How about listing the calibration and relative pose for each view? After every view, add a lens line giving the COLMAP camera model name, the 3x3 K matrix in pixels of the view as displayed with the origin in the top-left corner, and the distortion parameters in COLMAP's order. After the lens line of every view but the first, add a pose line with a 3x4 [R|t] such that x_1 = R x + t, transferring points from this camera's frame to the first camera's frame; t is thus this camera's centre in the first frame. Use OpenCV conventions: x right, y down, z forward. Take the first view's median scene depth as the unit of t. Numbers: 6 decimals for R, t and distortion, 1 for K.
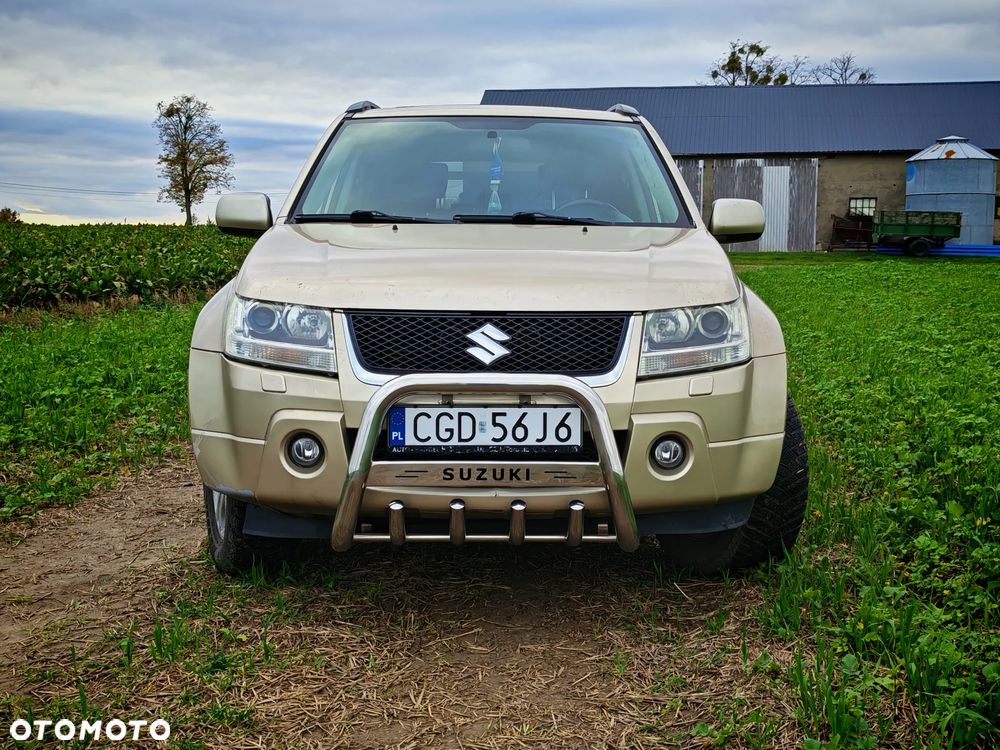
lens RADIAL K [[1238.1, 0, 521.1], [0, 1238.1, 387.1], [0, 0, 1]] dist [0.488192, -1.995103]
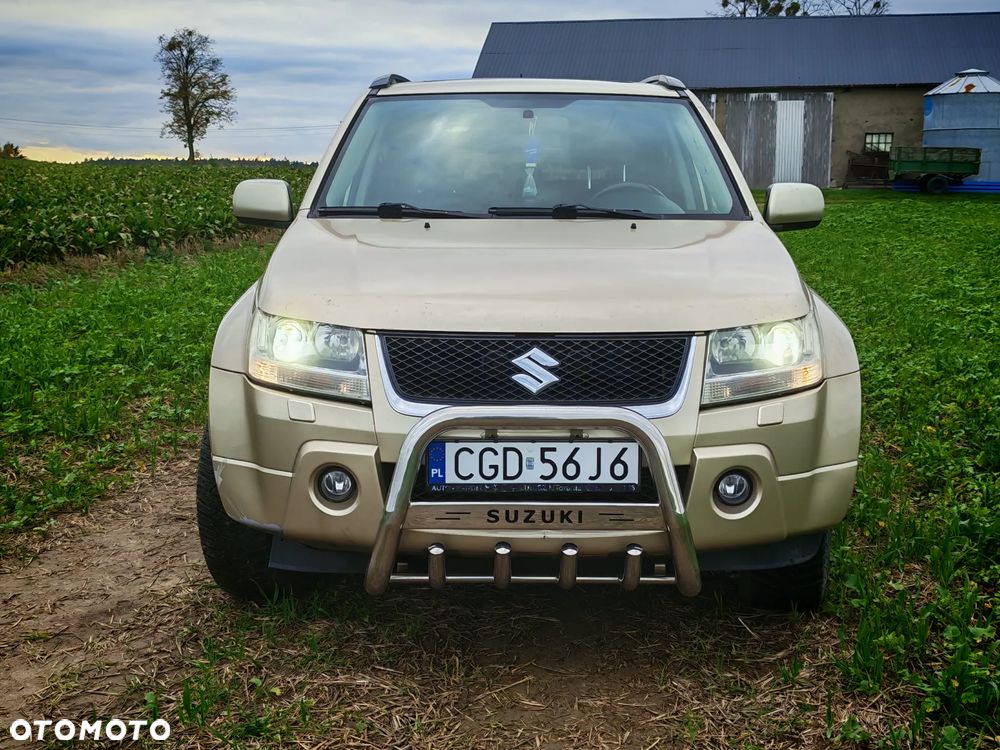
lens RADIAL K [[1257.7, 0, 500.0], [0, 1257.7, 375.0], [0, 0, 1]] dist [0.238330, -0.802366]
pose [[0.999805, -0.001296, -0.019717, -0.033526], [0.002142, 0.999075, 0.042952, -0.069467], [0.019643, -0.042986, 0.998883, 0.077046]]
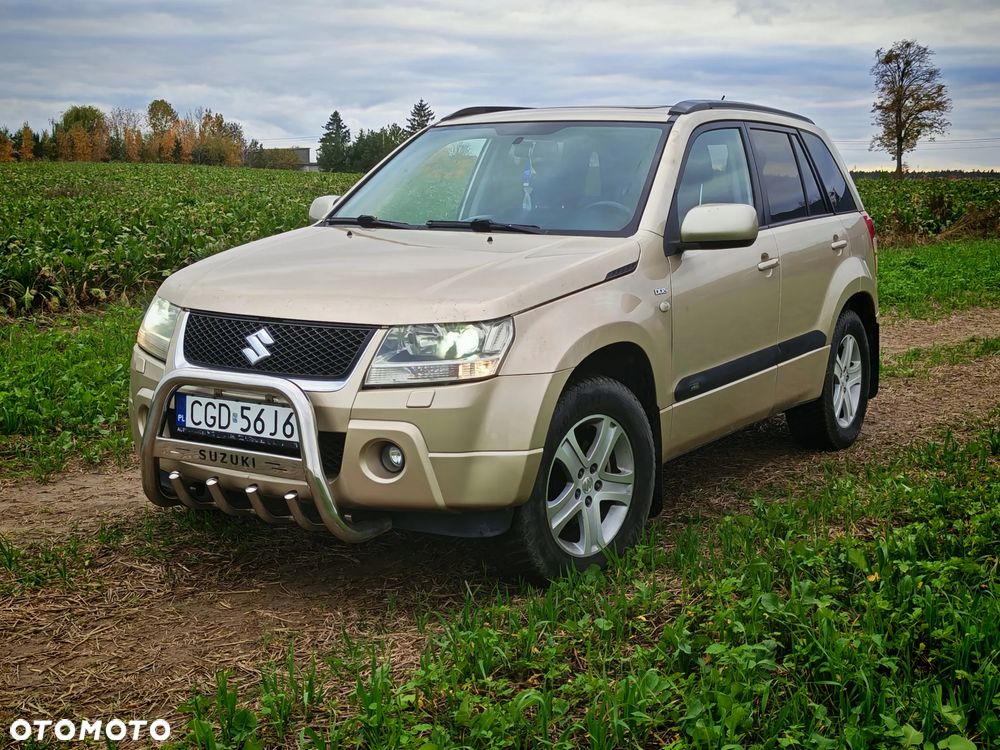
lens RADIAL K [[1257.7, 0, 500.0], [0, 1257.7, 375.0], [0, 0, 1]] dist [0.238330, -0.802366]
pose [[0.836022, 0.080713, -0.542727, 0.784386], [-0.063377, 0.996706, 0.050601, -0.080066], [0.545023, -0.007908, 0.838384, 0.136228]]
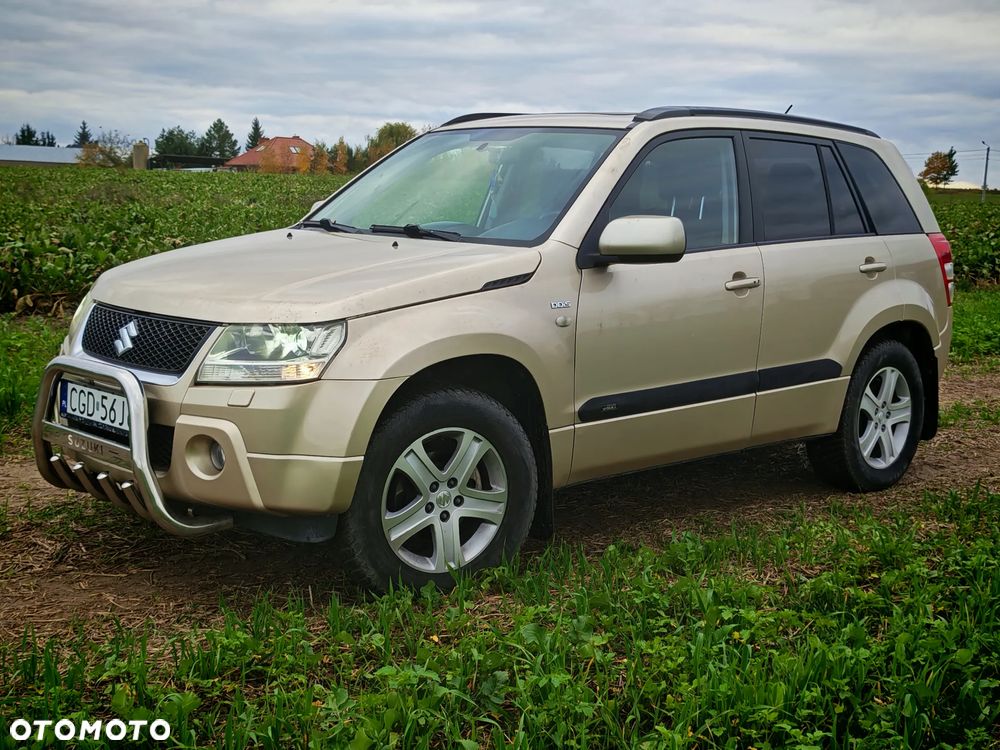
lens RADIAL K [[1260.6, 0, 489.7], [0, 1260.6, 390.7], [0, 0, 1]] dist [0.213134, -0.727232]
pose [[0.674678, 0.125724, -0.727326, 1.072293], [-0.109599, 0.991527, 0.069728, -0.105373], [0.729930, 0.032670, 0.682741, 0.419002]]
